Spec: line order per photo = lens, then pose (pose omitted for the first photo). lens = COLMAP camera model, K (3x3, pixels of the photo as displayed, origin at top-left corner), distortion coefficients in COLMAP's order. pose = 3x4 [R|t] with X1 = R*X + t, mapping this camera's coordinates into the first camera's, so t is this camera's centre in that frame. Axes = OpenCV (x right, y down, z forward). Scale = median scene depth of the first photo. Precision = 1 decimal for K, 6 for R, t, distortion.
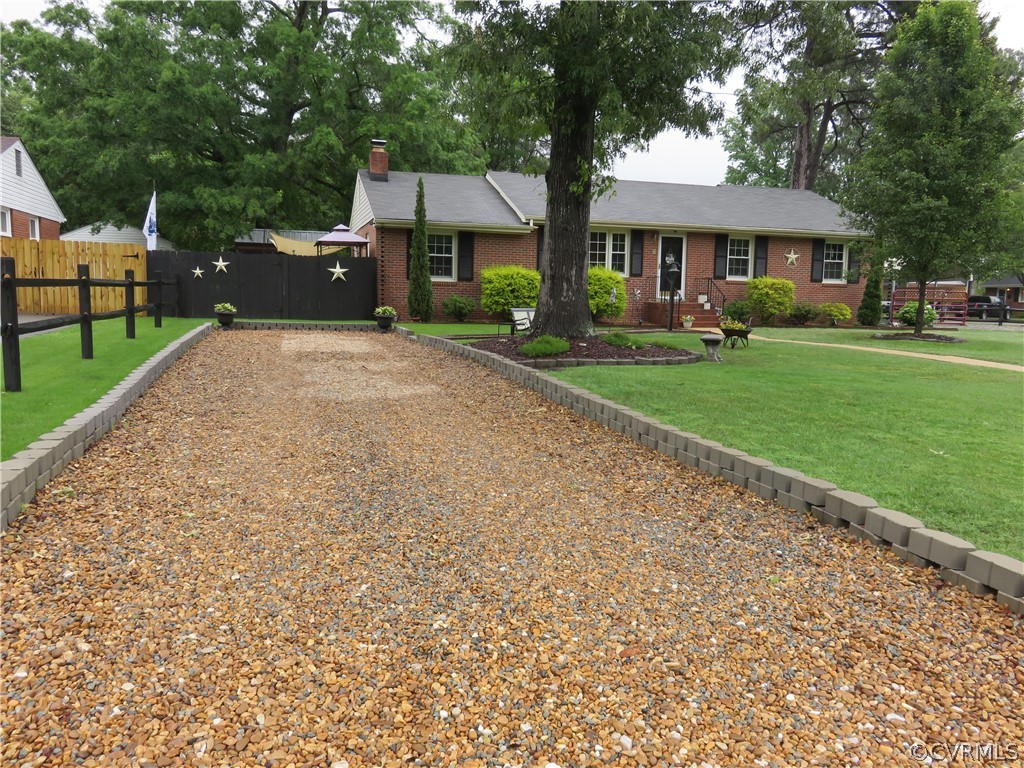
lens RADIAL K [[778.1, 0, 515.6], [0, 778.1, 378.5], [0, 0, 1]] dist [-0.008885, 0.005218]
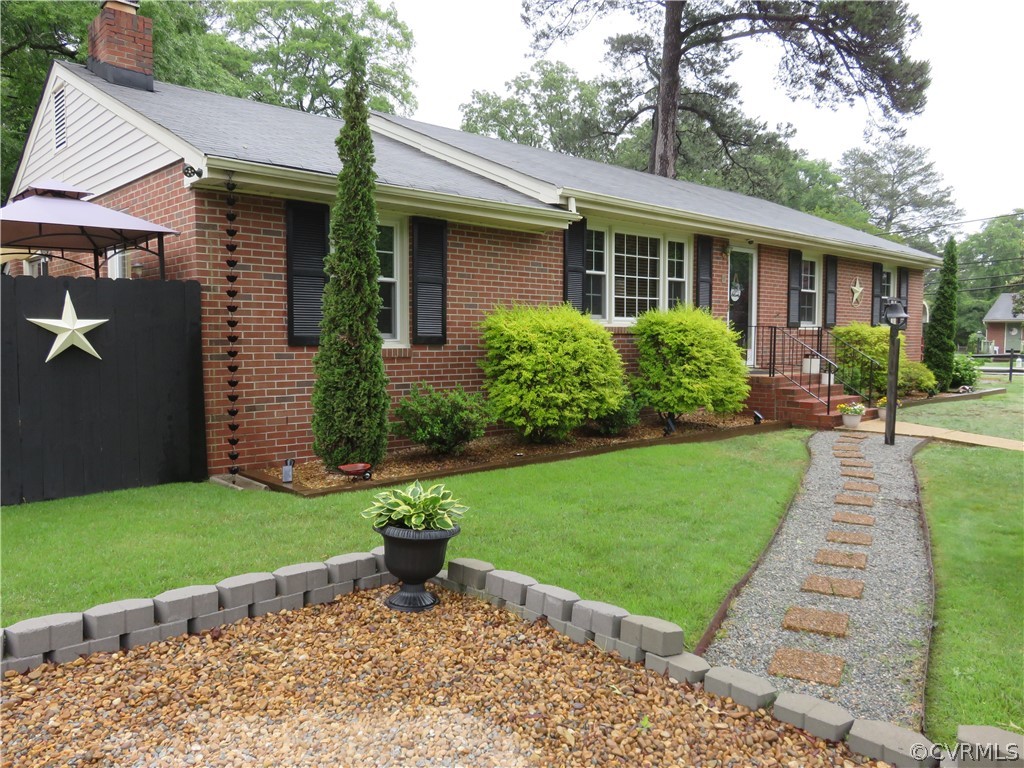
lens RADIAL K [[778.1, 0, 513.1], [0, 778.1, 384.1], [0, 0, 1]] dist [-0.008885, 0.005218]
pose [[0.898709, -0.047212, 0.435998, -0.197014], [0.066153, 0.997407, -0.028354, -0.092803], [-0.433528, 0.054325, 0.899501, 0.636187]]
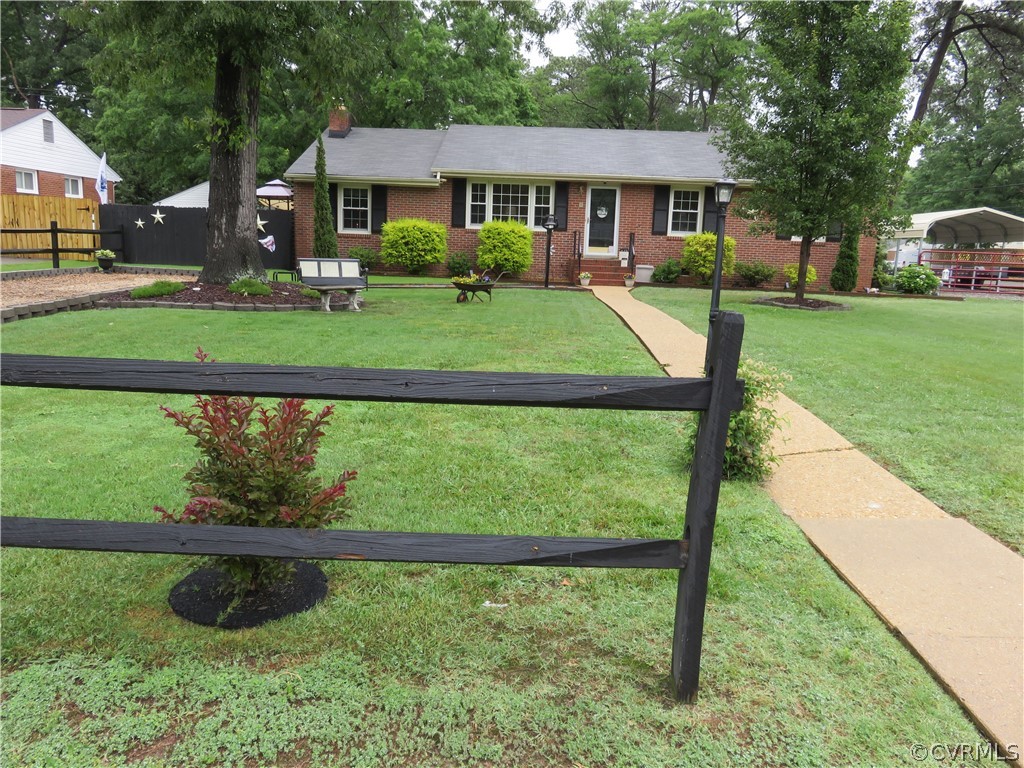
lens RADIAL K [[778.1, 0, 507.9], [0, 778.1, 388.3], [0, 0, 1]] dist [-0.008885, 0.005218]
pose [[0.947430, 0.070845, -0.312021, 0.435743], [-0.050967, 0.996143, 0.071420, -0.003272], [0.315877, -0.051762, 0.947387, 0.064512]]
